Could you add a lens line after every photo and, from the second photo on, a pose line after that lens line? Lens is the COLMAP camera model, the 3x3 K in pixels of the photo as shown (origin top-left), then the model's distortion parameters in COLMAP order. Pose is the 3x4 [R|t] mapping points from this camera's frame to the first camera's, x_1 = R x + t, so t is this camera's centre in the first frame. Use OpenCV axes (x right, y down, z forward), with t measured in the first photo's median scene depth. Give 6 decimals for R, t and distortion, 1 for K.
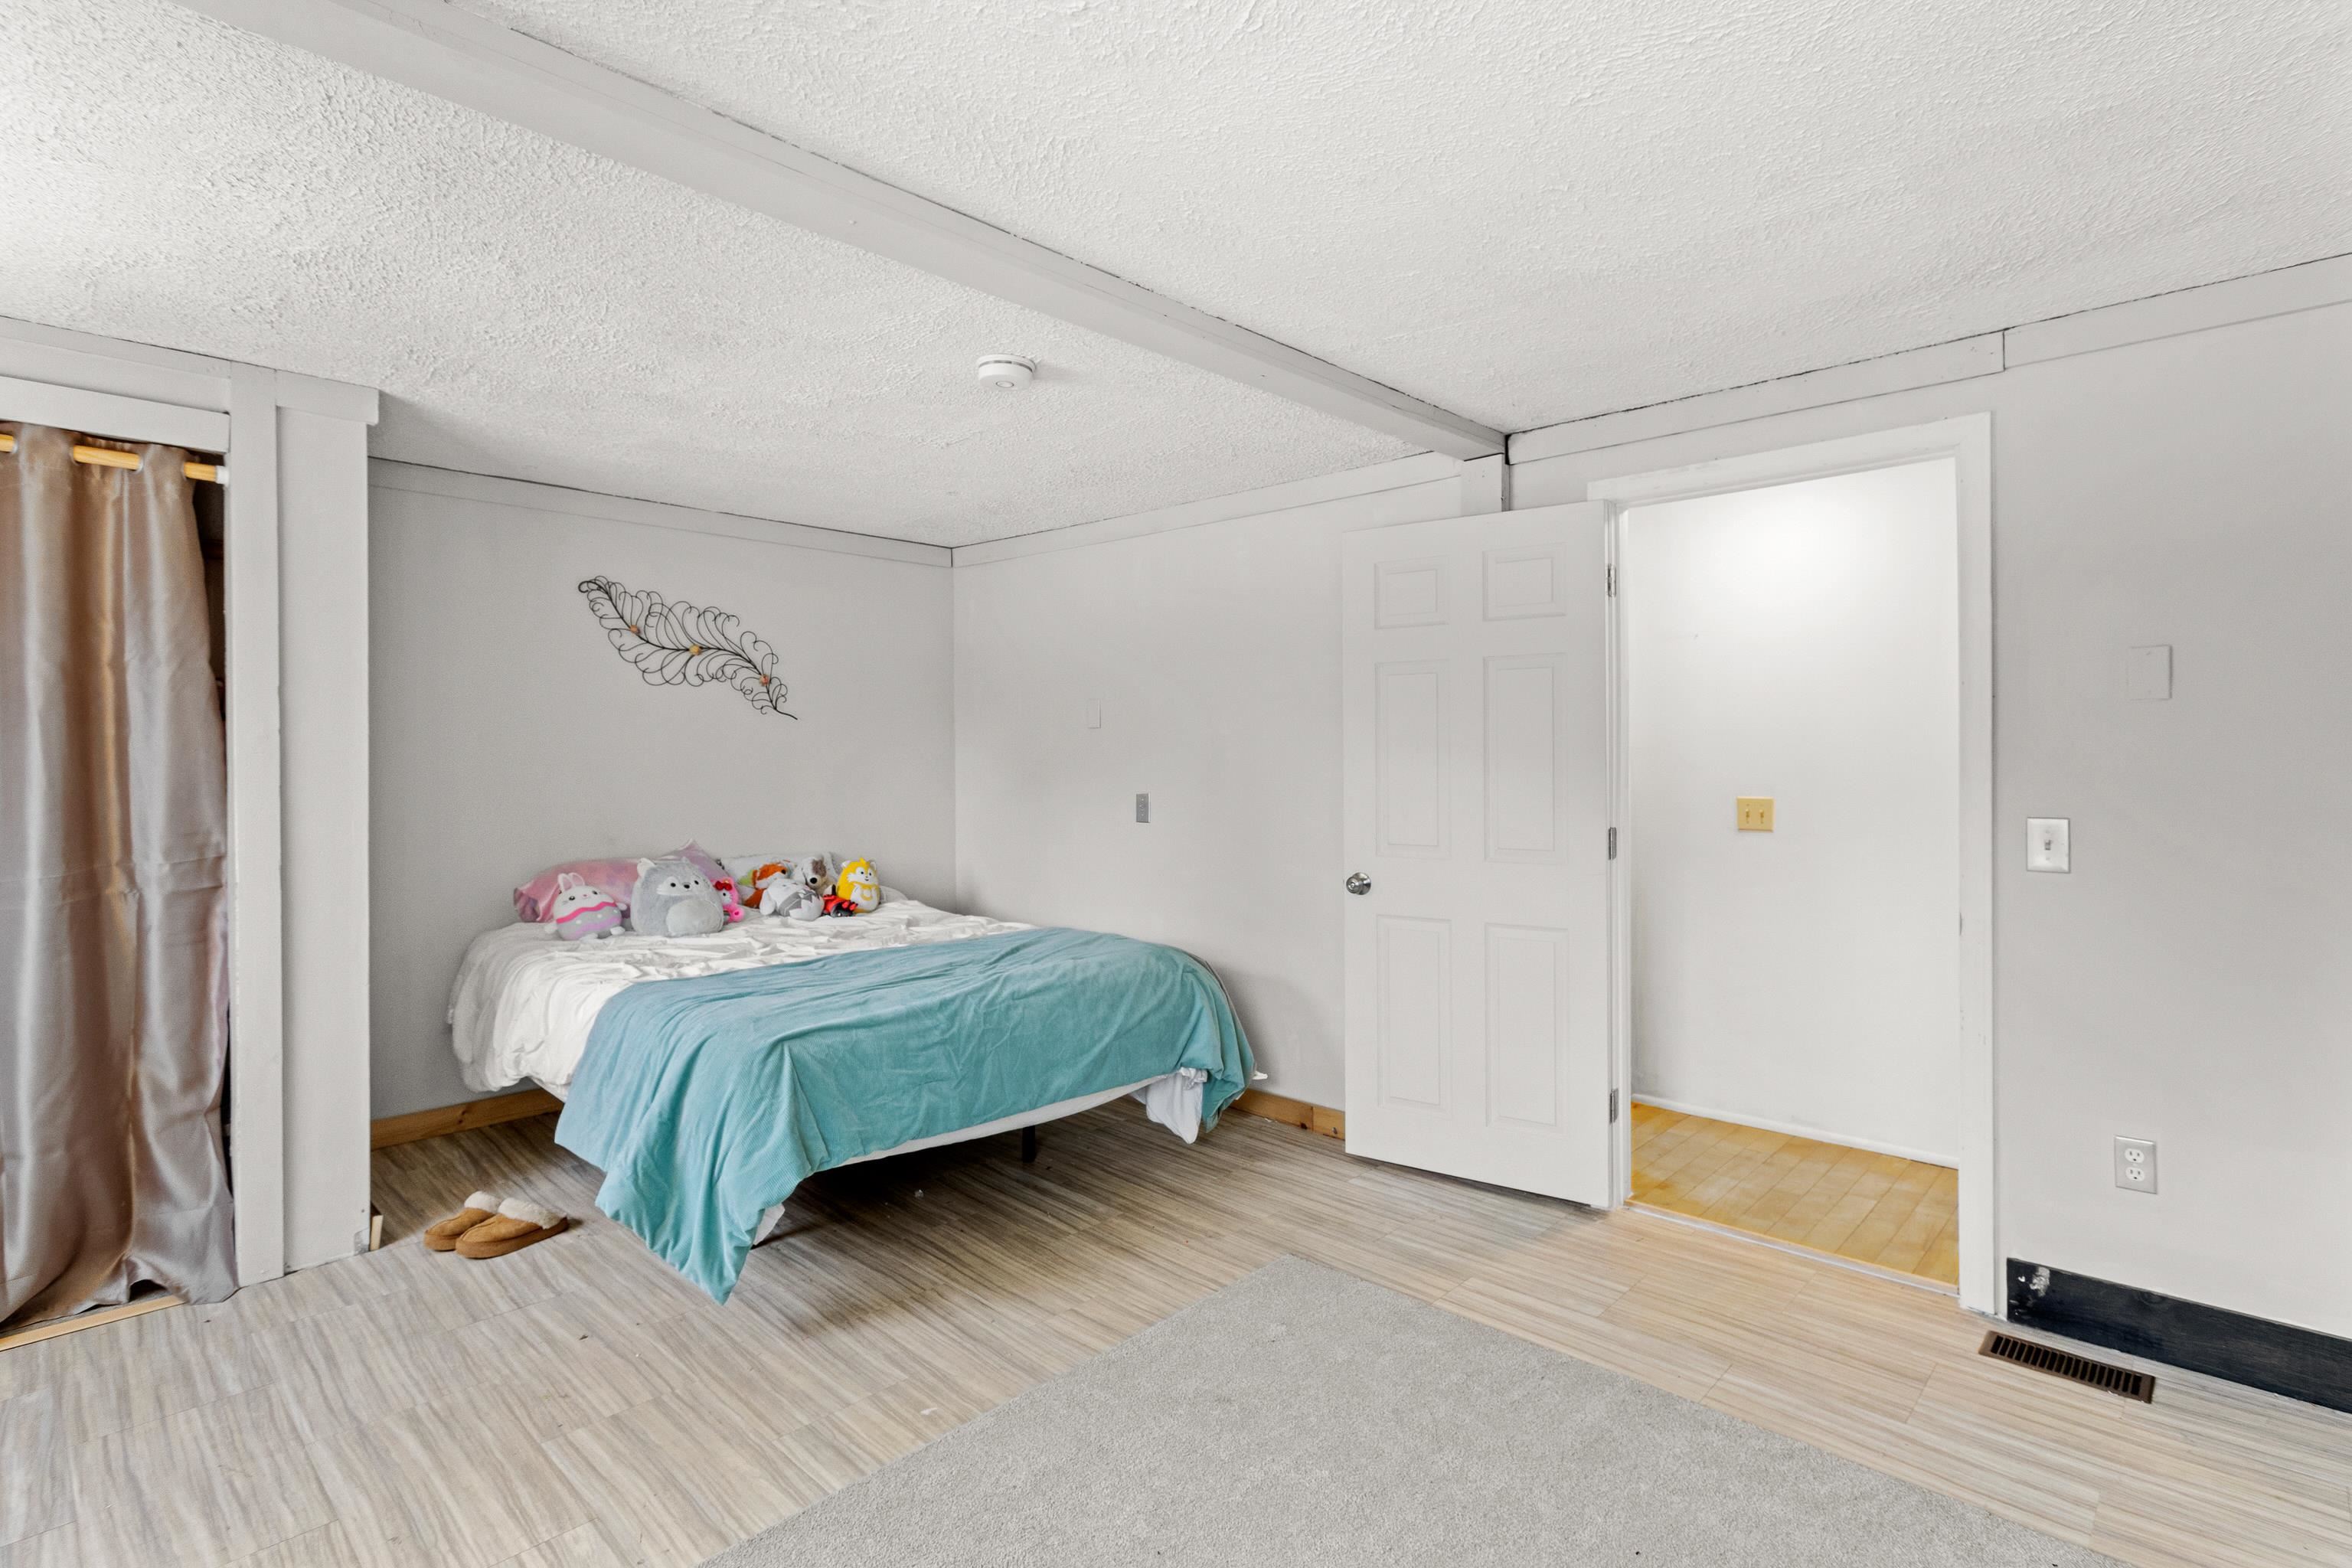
lens RADIAL K [[1113.5, 0, 1185.9], [0, 1113.5, 774.3], [0, 0, 1]] dist [0.001591, 0.001132]
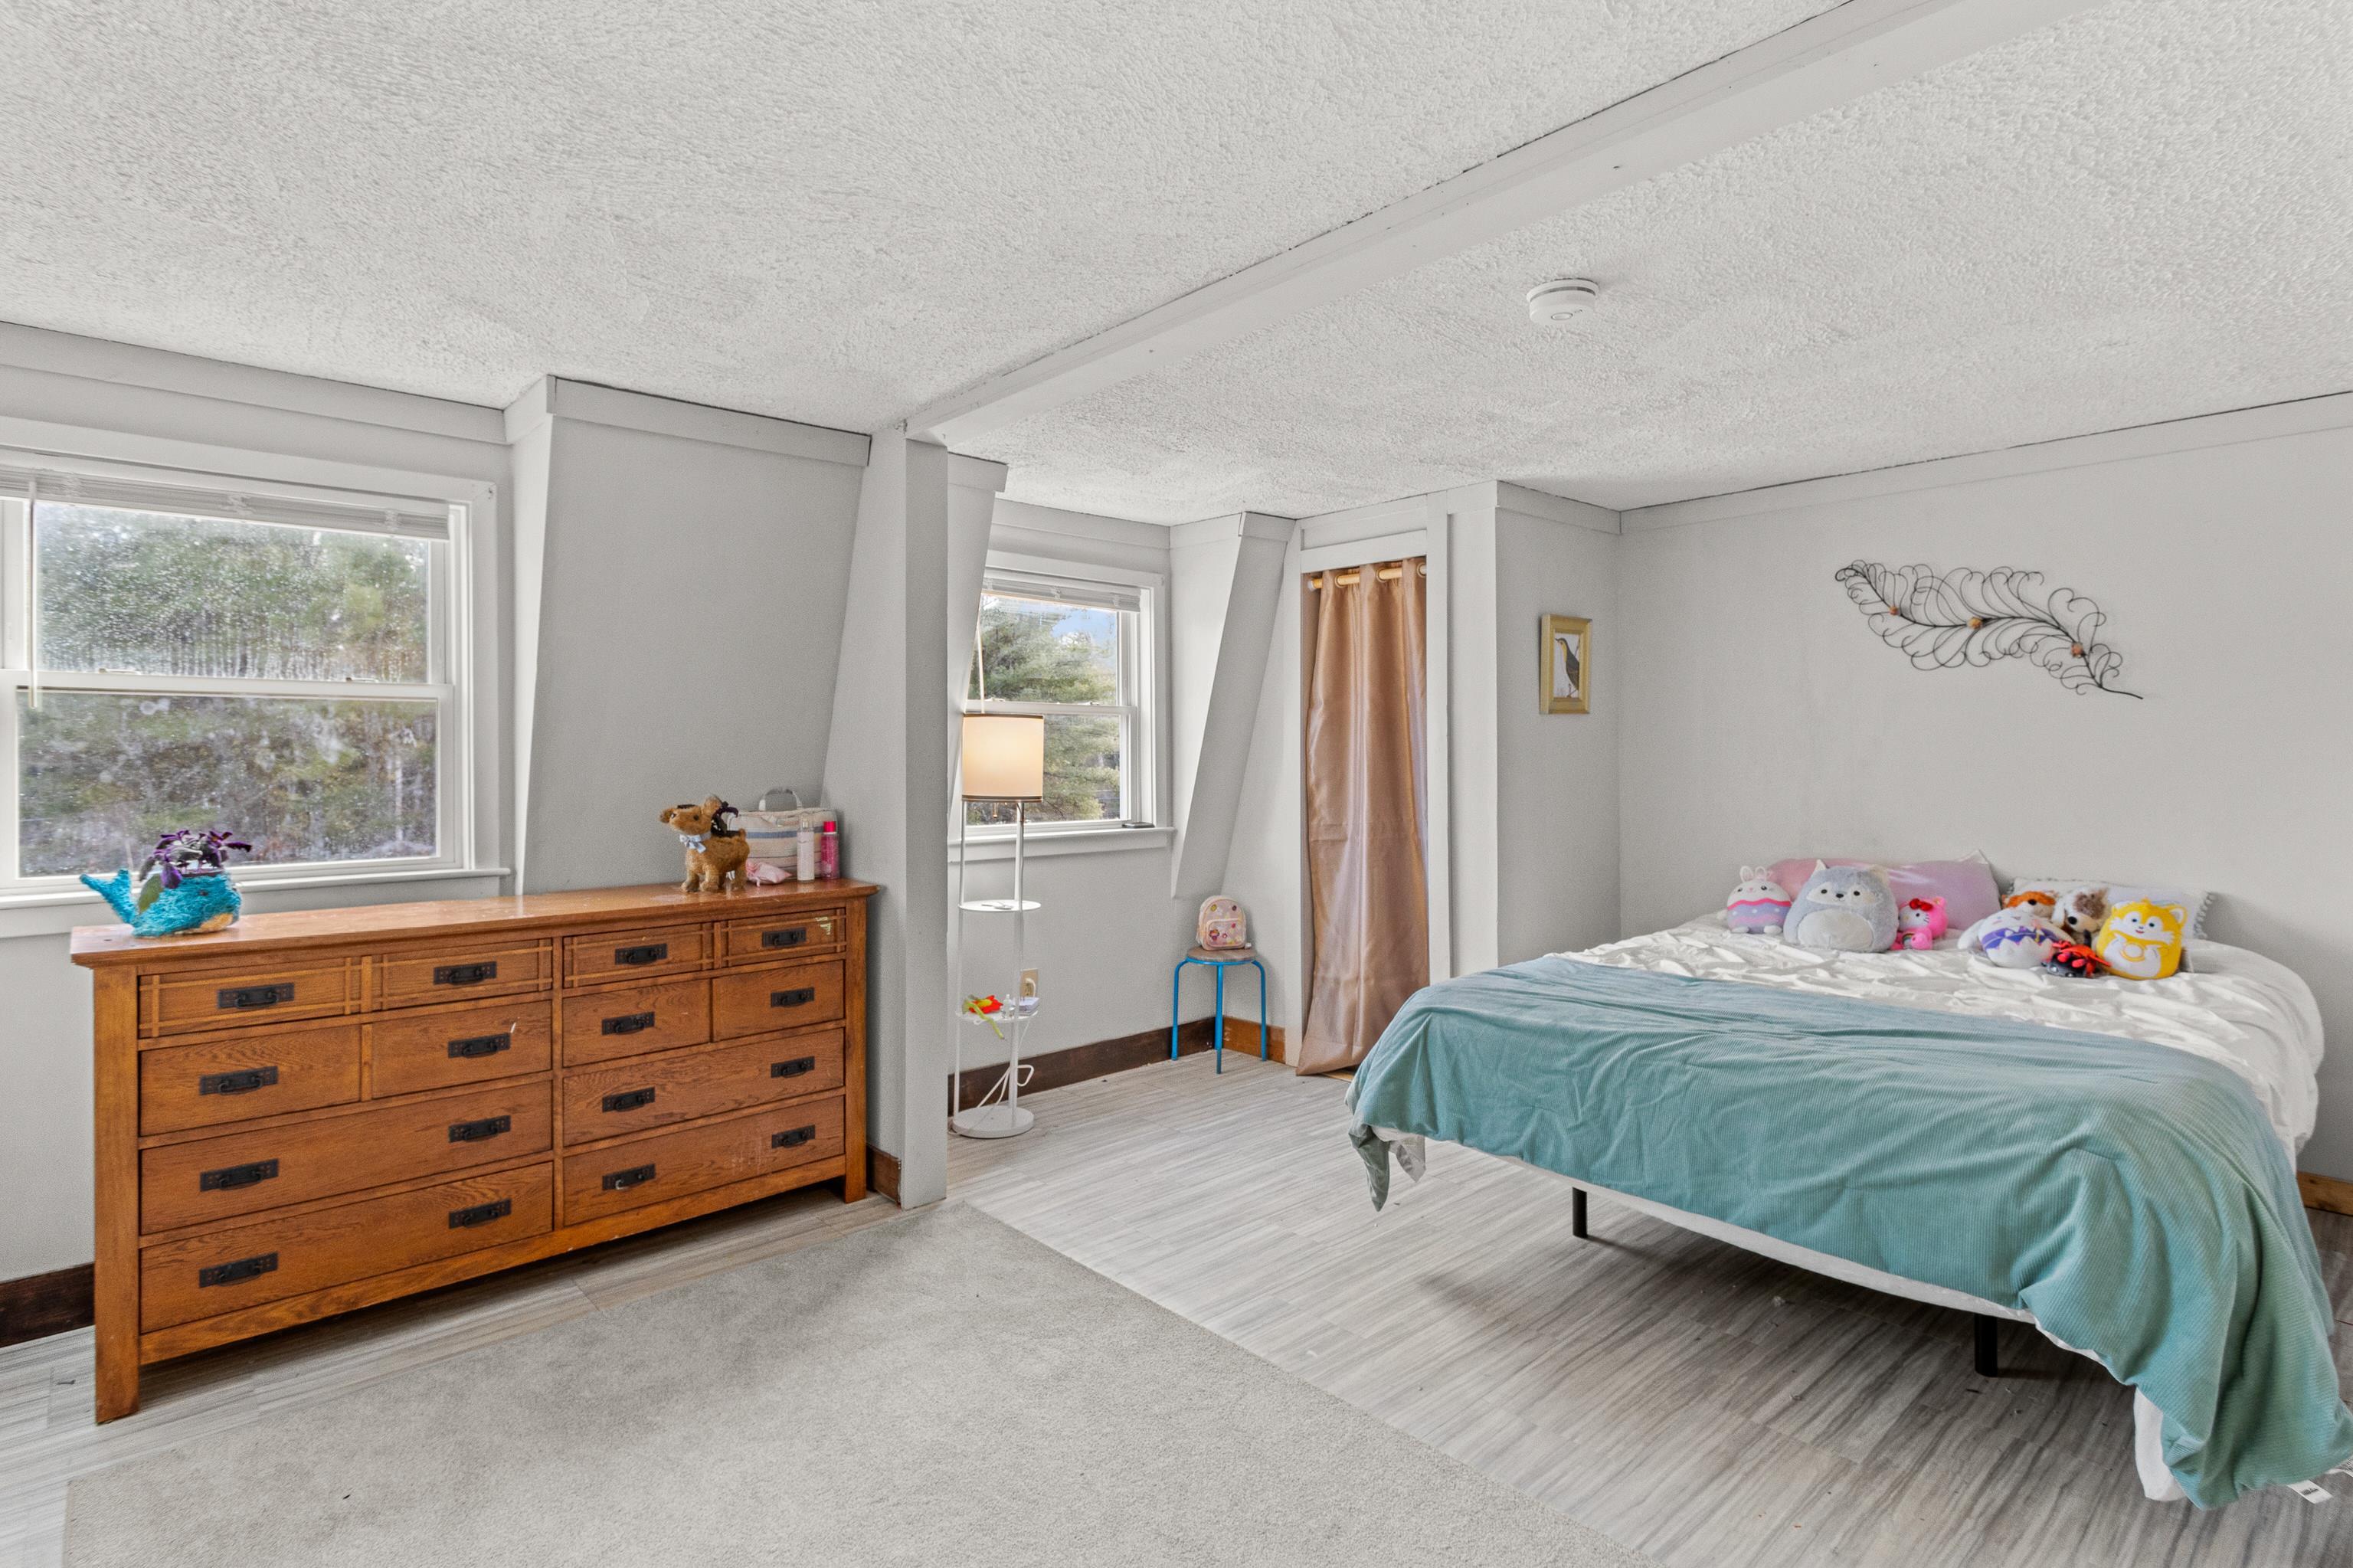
lens RADIAL K [[1114.0, 0, 1186.4], [0, 1114.0, 774.3], [0, 0, 1]] dist [0.001591, 0.001132]
pose [[-0.031890, 0.020140, -0.999288, 0.585045], [-0.012416, 0.999712, 0.020545, -0.012161], [0.999414, 0.013063, -0.031630, 0.618750]]
